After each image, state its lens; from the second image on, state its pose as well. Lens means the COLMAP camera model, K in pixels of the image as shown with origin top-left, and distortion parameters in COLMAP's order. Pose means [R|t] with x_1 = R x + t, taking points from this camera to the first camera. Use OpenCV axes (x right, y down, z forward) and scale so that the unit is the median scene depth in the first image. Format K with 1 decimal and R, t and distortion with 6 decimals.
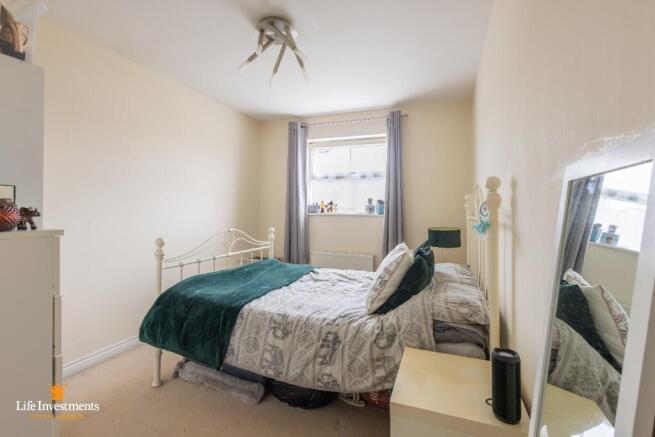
lens RADIAL K [[307.1, 0, 328.4], [0, 307.1, 213.1], [0, 0, 1]] dist [0.014741, -0.003043]
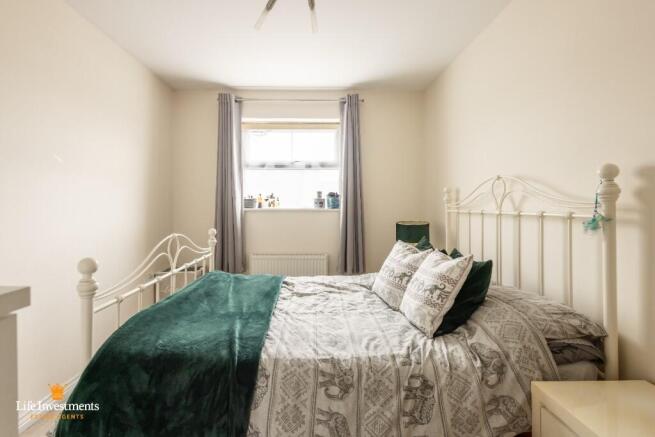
lens RADIAL K [[307.1, 0, 317.0], [0, 307.1, 208.4], [0, 0, 1]] dist [0.014741, -0.003043]
pose [[0.927977, -0.014329, 0.372361, -0.415499], [0.012611, 0.999896, 0.007048, -0.008007], [-0.372424, -0.001844, 0.928061, 0.376170]]
